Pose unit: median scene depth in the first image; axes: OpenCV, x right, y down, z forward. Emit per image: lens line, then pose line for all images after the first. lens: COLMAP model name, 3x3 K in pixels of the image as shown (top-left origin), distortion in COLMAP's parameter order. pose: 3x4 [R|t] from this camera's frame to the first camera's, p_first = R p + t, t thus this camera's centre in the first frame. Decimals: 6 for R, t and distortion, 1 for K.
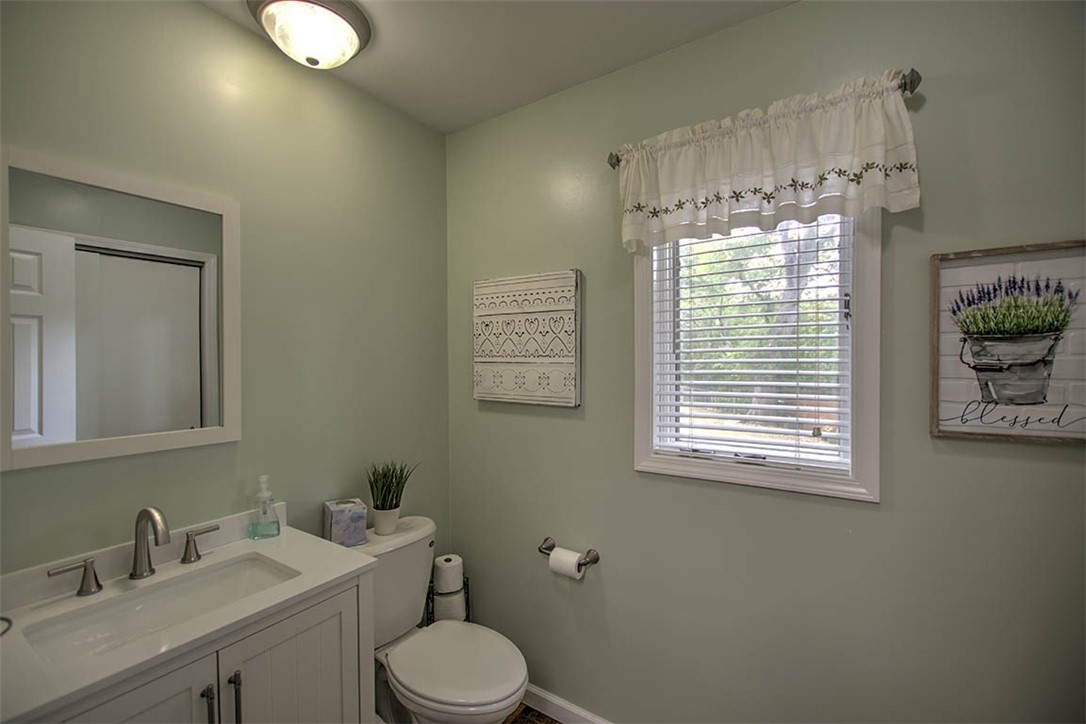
lens RADIAL K [[469.9, 0, 542.3], [0, 469.9, 366.0], [0, 0, 1]] dist [0.001364, -0.002774]
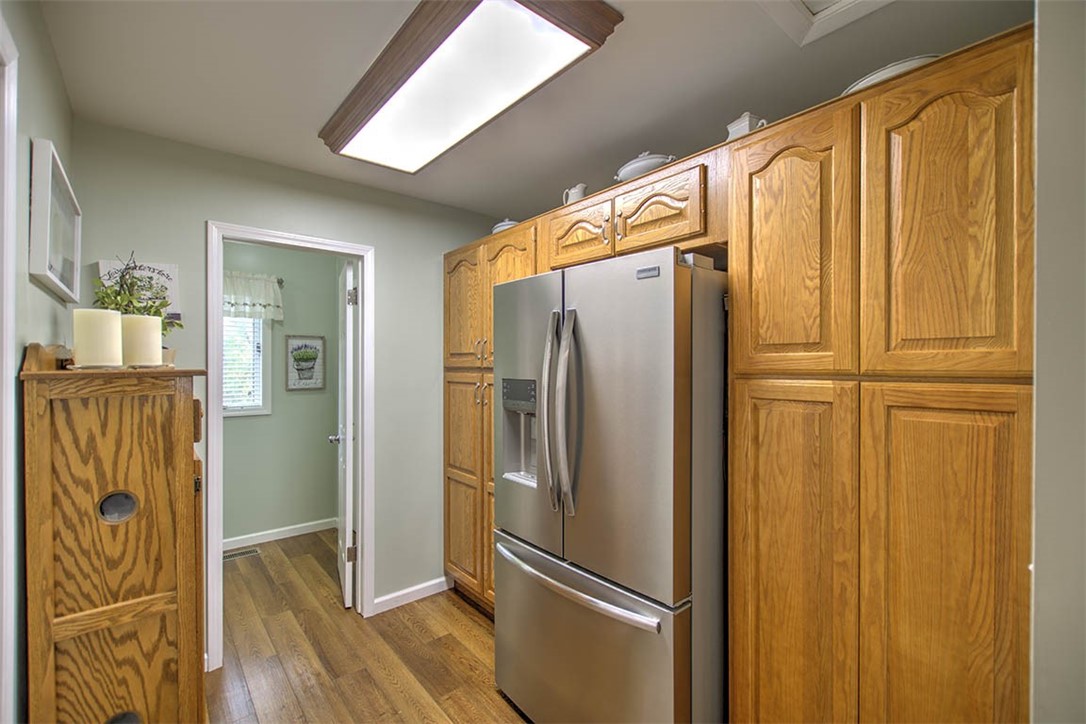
lens RADIAL K [[469.9, 0, 539.2], [0, 469.9, 366.2], [0, 0, 1]] dist [0.001364, -0.002774]
pose [[0.271523, -0.004125, 0.962423, -1.841076], [0.012860, 0.999917, 0.000658, 0.001789], [-0.962346, 0.012198, 0.271553, -1.581636]]
